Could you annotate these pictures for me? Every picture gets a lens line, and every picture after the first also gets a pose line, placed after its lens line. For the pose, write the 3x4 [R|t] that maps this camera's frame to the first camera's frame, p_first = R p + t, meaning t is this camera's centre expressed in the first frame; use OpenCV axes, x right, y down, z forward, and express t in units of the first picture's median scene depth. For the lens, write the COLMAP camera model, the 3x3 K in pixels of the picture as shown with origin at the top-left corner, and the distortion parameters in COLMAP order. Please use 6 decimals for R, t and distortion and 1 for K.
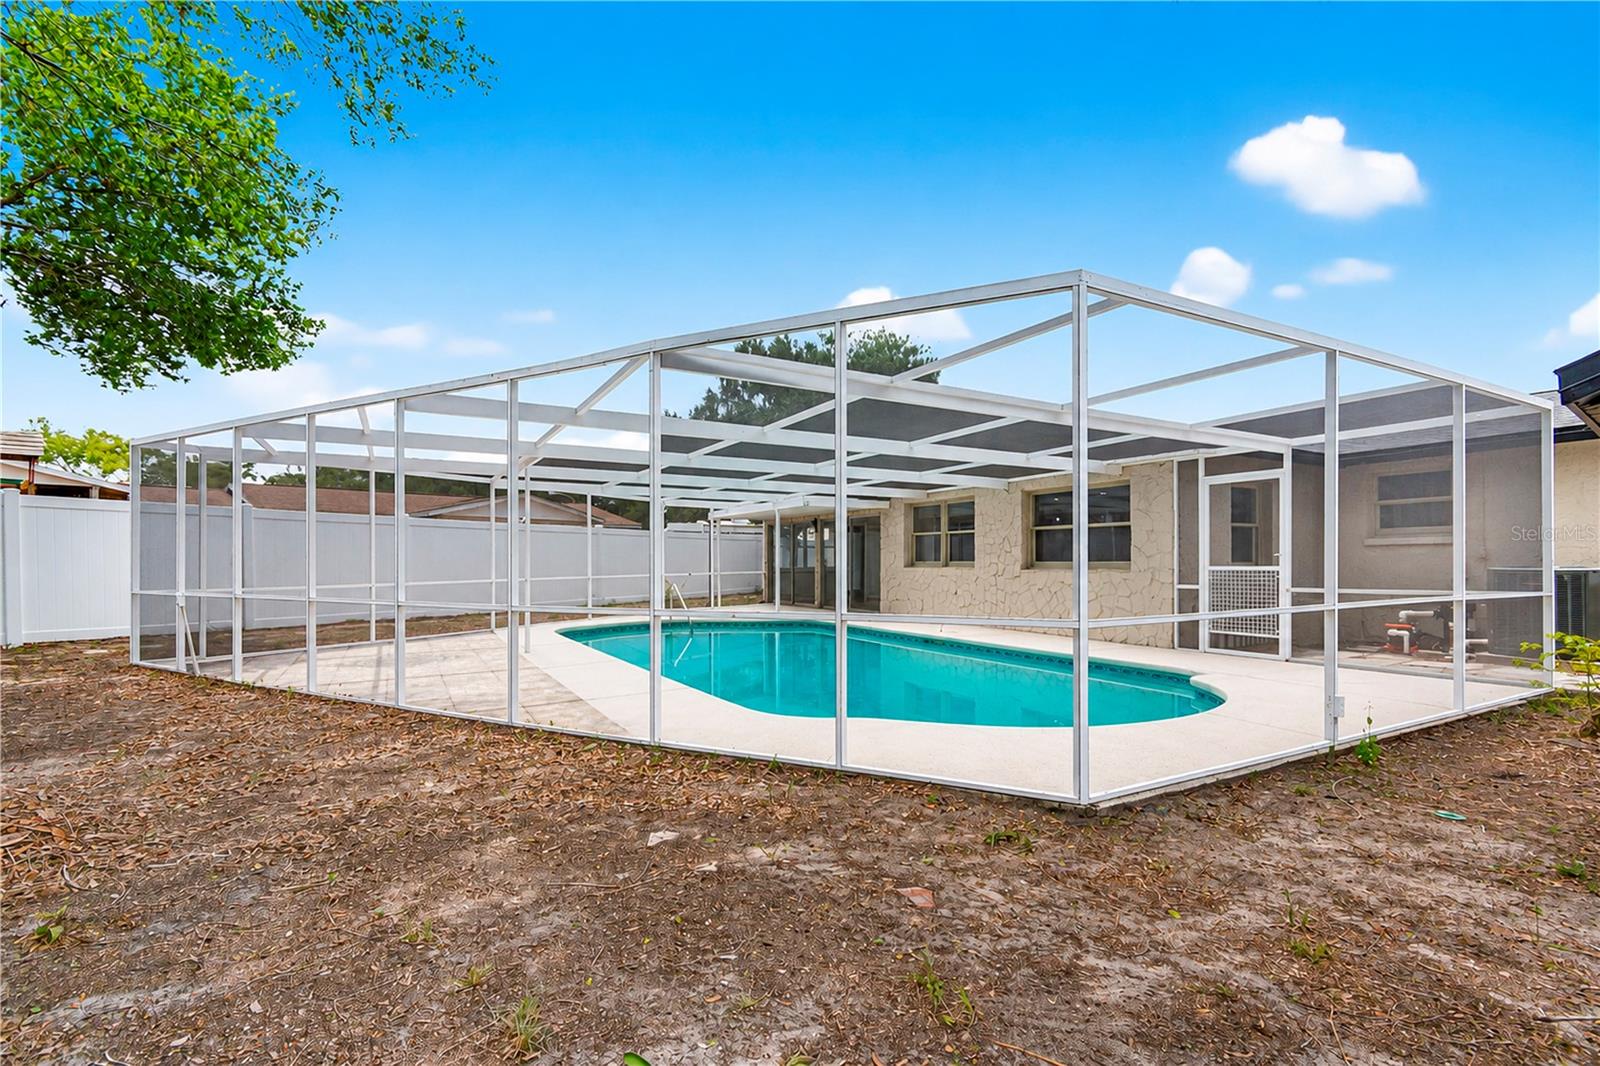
lens RADIAL K [[707.3, 0, 806.1], [0, 707.3, 562.6], [0, 0, 1]] dist [0.001057, 0.000080]
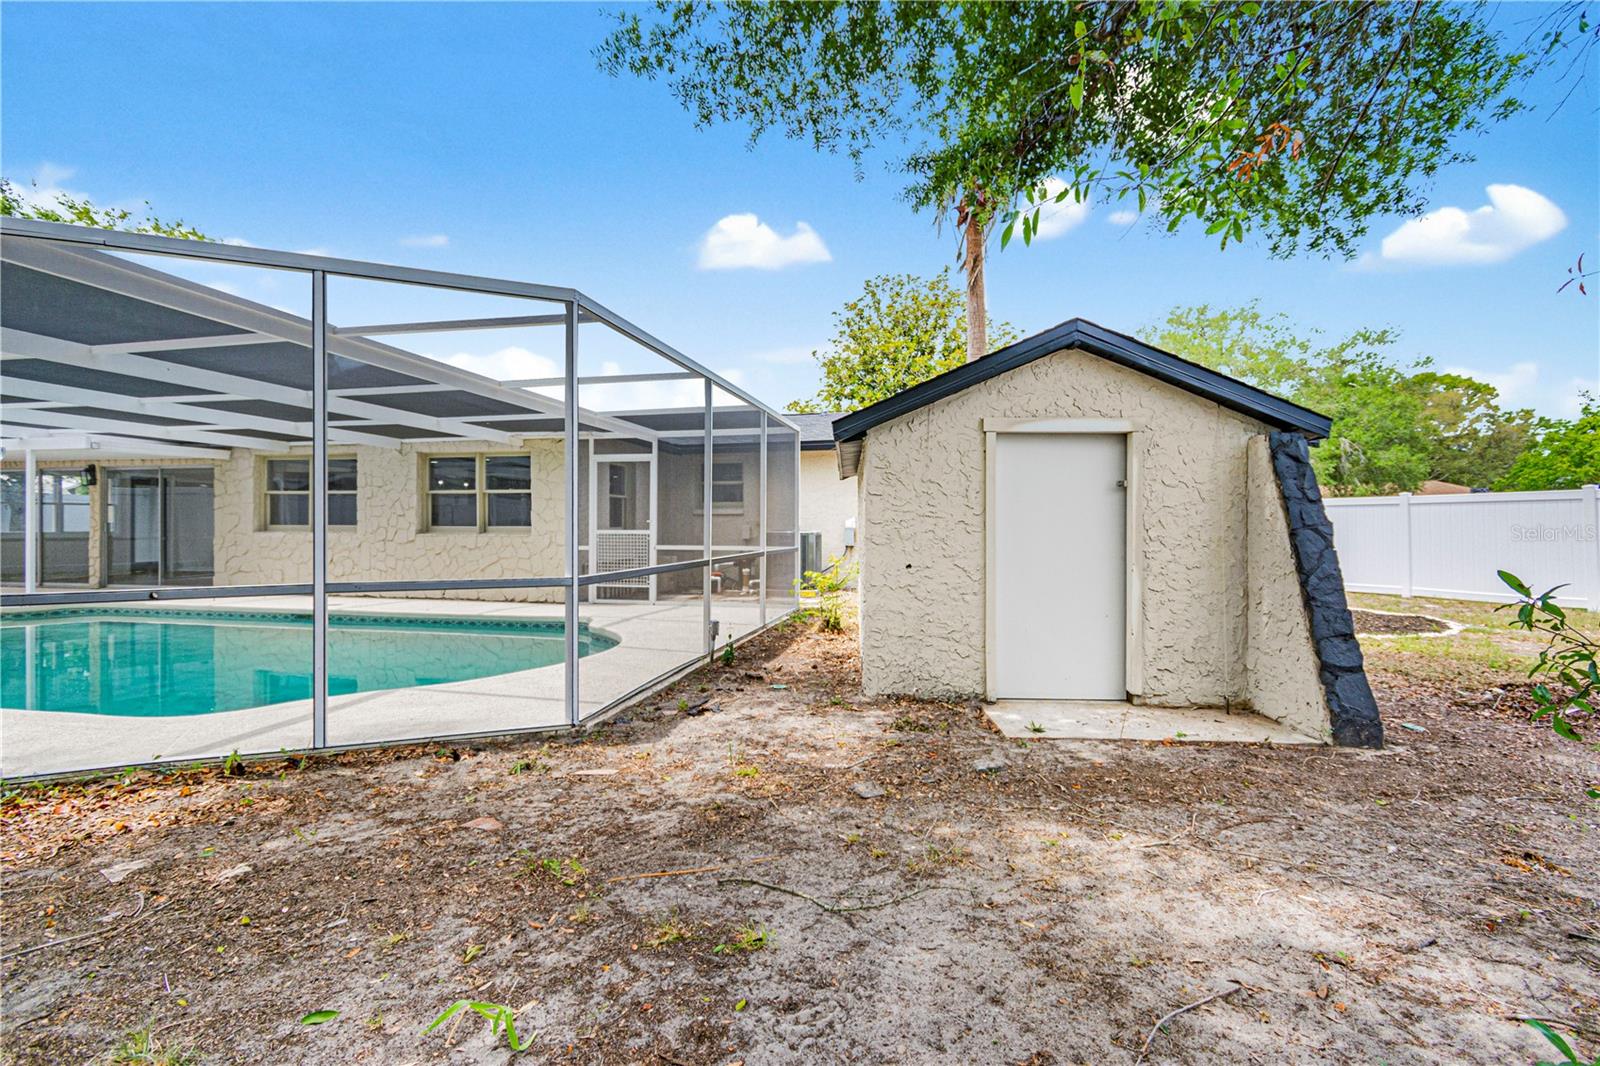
lens RADIAL K [[697.7, 0, 800.0], [0, 697.7, 533.0], [0, 0, 1]] dist [-0.001835, -0.000452]
pose [[0.663646, -0.004598, 0.748033, -0.217110], [-0.001819, 0.999968, 0.007761, -0.000666], [-0.748045, -0.006512, 0.663617, -0.071248]]
